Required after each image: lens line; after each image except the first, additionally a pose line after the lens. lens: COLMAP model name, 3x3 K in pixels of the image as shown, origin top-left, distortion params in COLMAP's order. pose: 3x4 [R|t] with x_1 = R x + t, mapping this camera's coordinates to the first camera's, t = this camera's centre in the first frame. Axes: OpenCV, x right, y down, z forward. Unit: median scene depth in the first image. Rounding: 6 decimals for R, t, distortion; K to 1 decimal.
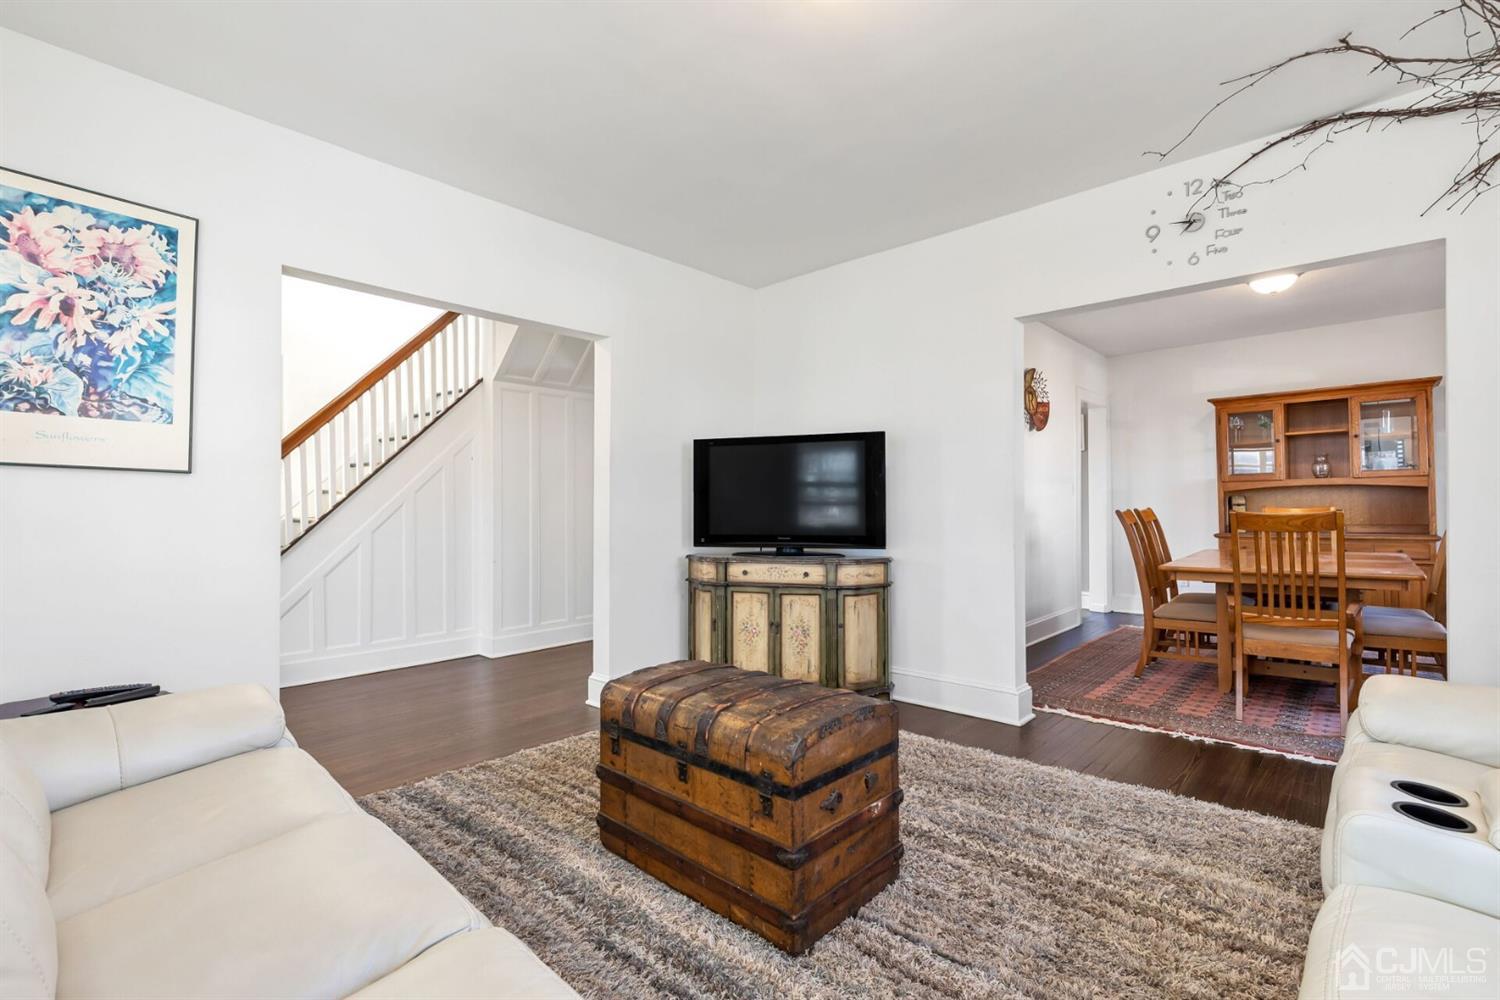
lens RADIAL K [[681.2, 0, 755.5], [0, 681.2, 502.7], [0, 0, 1]] dist [-0.000092, 0.000006]
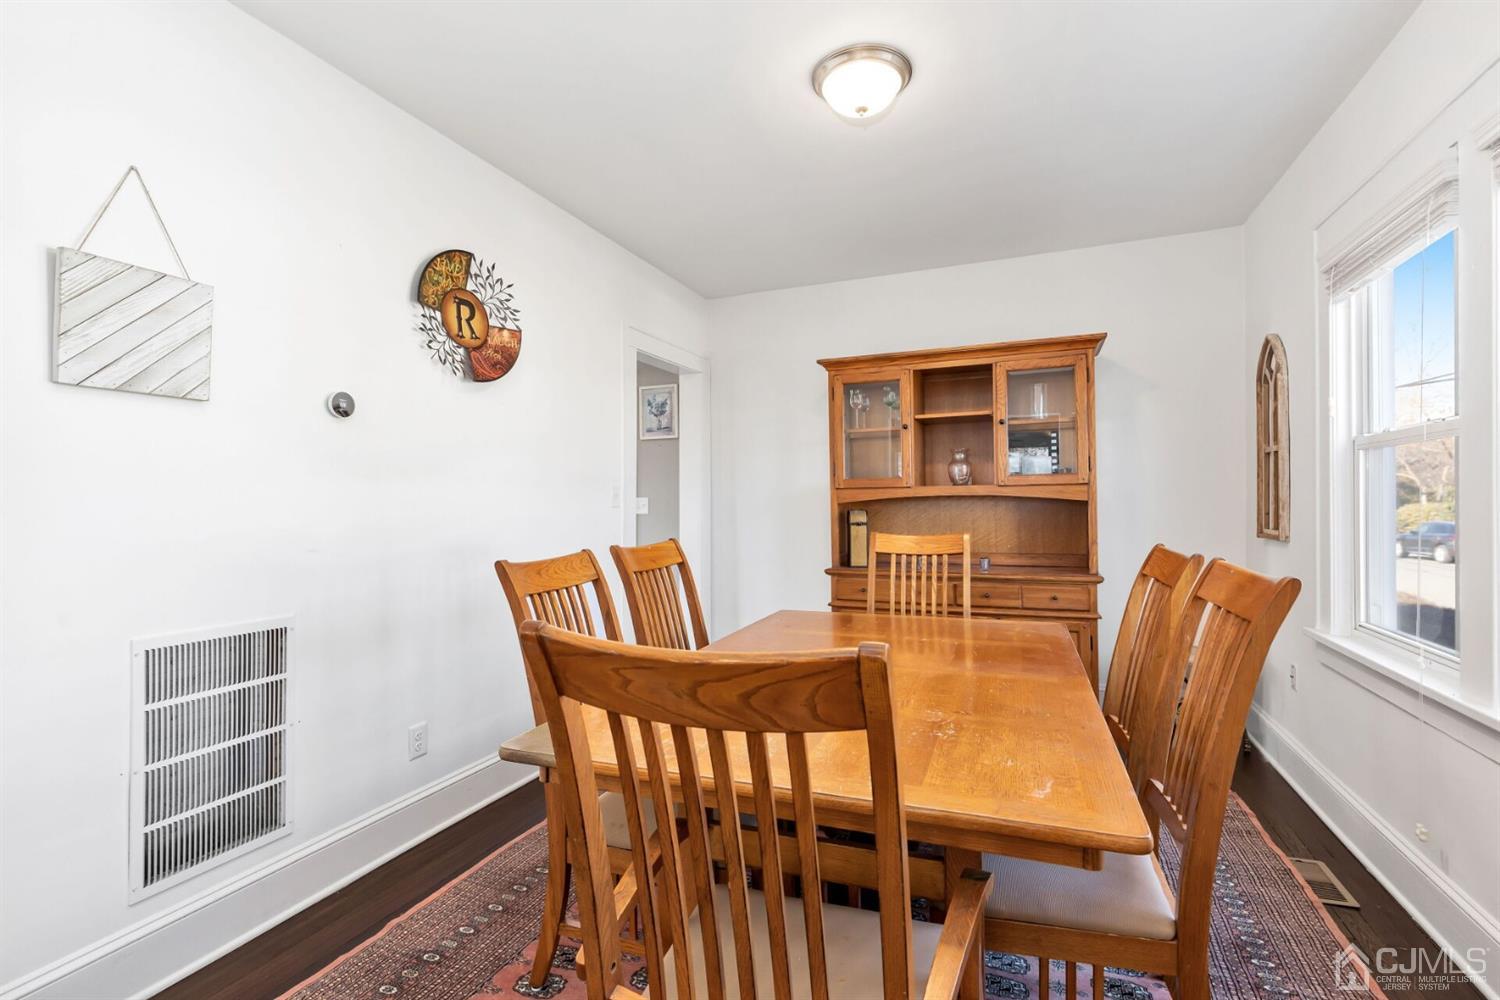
lens RADIAL K [[681.2, 0, 755.5], [0, 681.2, 502.7], [0, 0, 1]] dist [-0.000092, 0.000006]
pose [[0.936654, 0.006176, 0.350201, 0.411154], [-0.007032, 0.999975, 0.001173, -0.018579], [-0.350185, -0.003562, 0.936674, 0.447482]]
